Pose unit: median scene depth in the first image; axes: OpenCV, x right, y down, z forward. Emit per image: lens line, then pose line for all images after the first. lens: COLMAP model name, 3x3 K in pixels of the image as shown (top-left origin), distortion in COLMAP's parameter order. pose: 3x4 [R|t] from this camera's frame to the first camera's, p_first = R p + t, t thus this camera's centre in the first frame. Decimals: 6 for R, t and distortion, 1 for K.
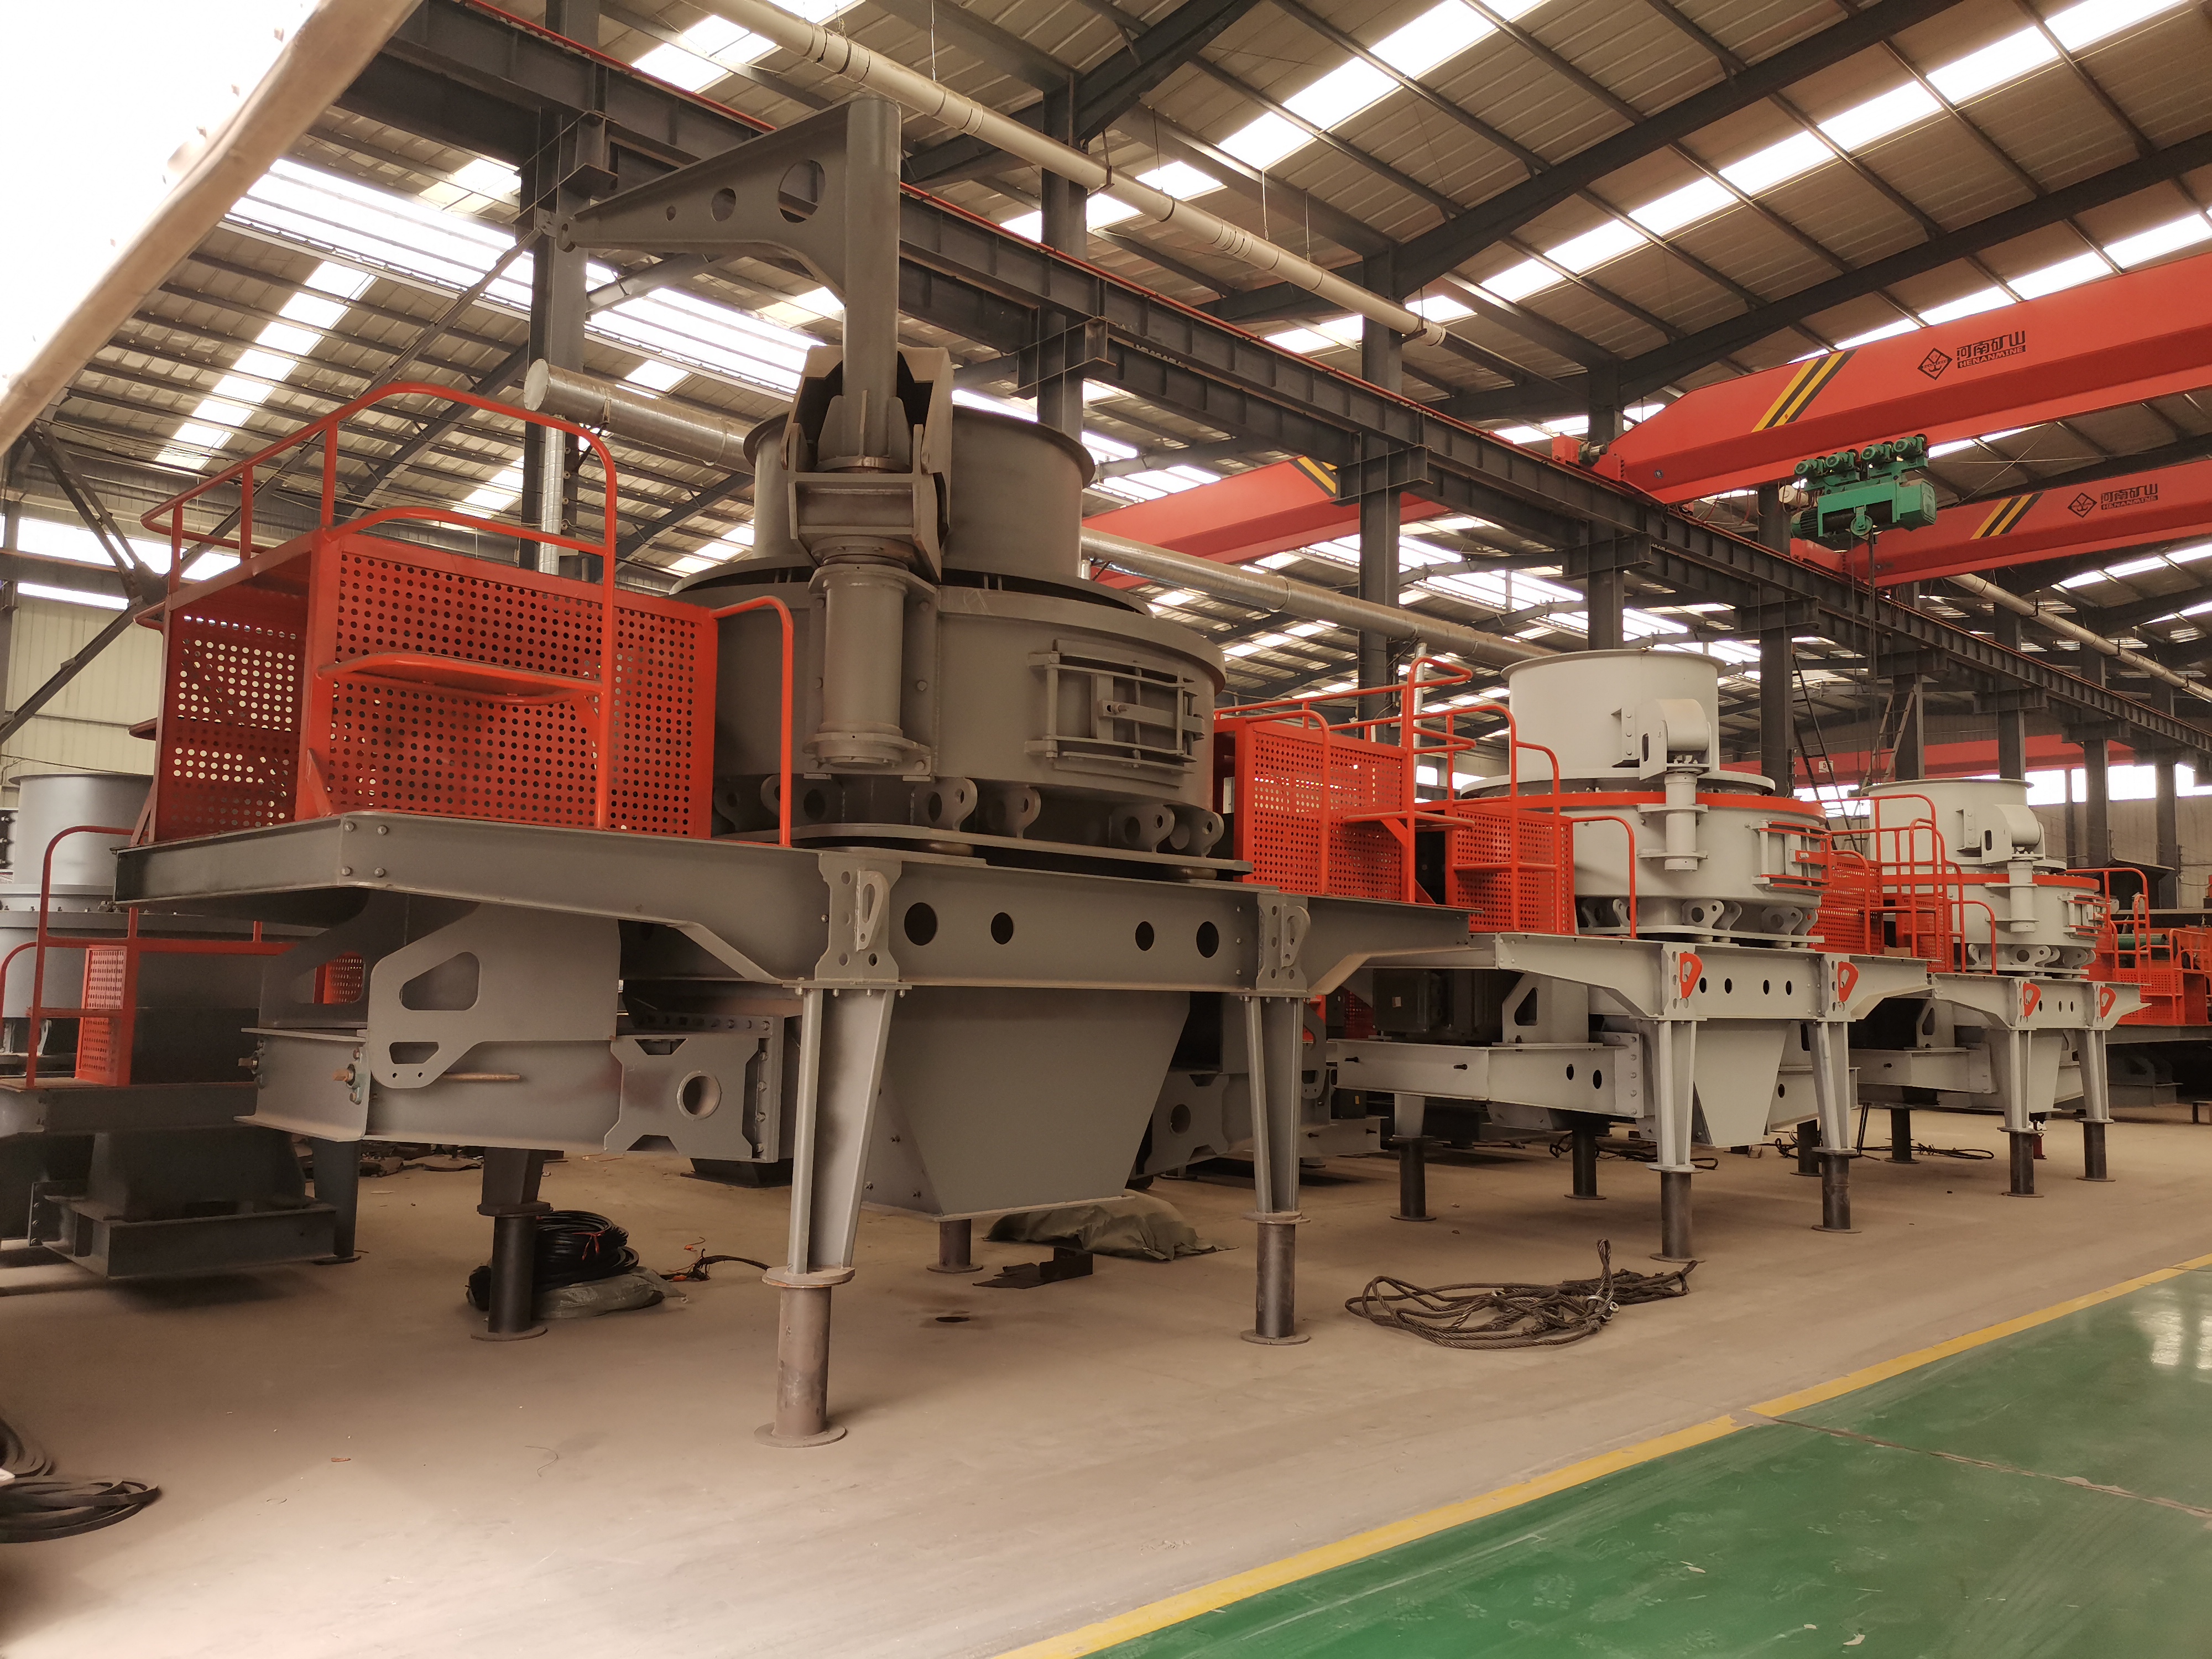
lens RADIAL K [[1662.7, 0, 1106.8], [0, 1662.7, 836.8], [0, 0, 1]] dist [0.024148, 0.005943]
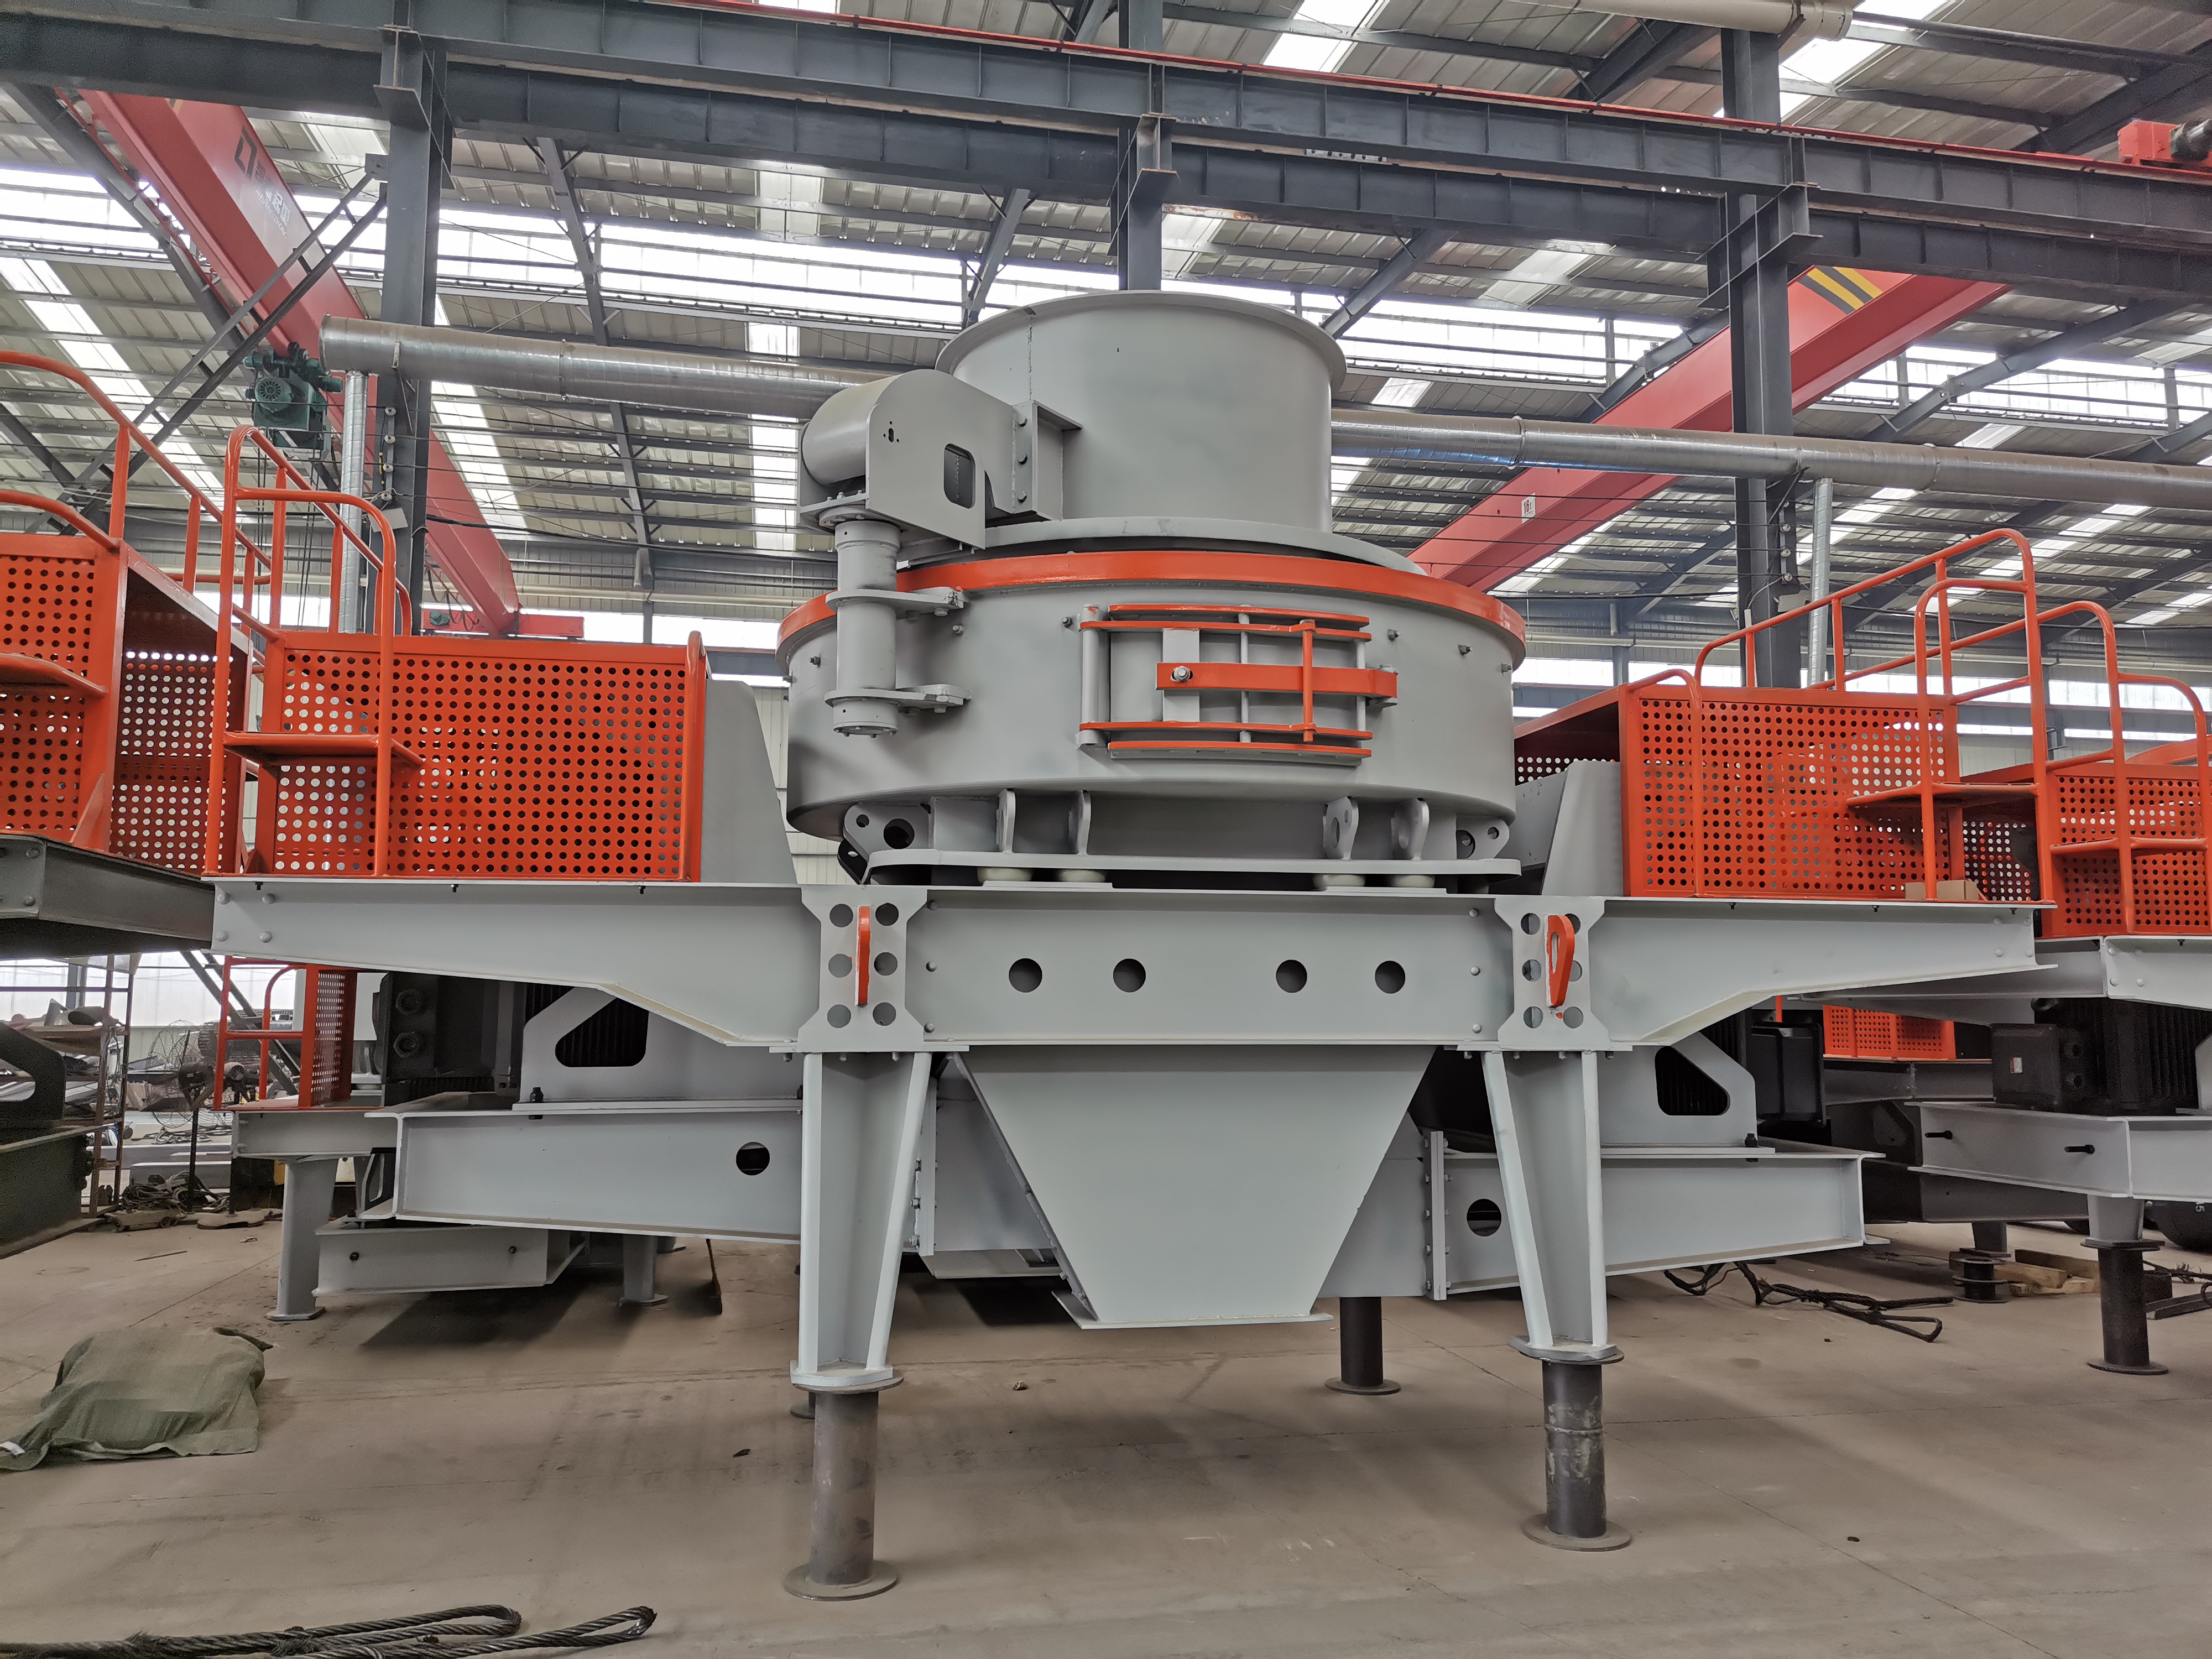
lens RADIAL K [[1662.7, 0, 1113.3], [0, 1662.7, 831.4], [0, 0, 1]] dist [0.024148, 0.005943]
pose [[0.834814, -0.073423, -0.545614, 0.351430], [0.059008, 0.997291, -0.043920, 0.039189], [0.547360, 0.004470, 0.836885, 0.343178]]
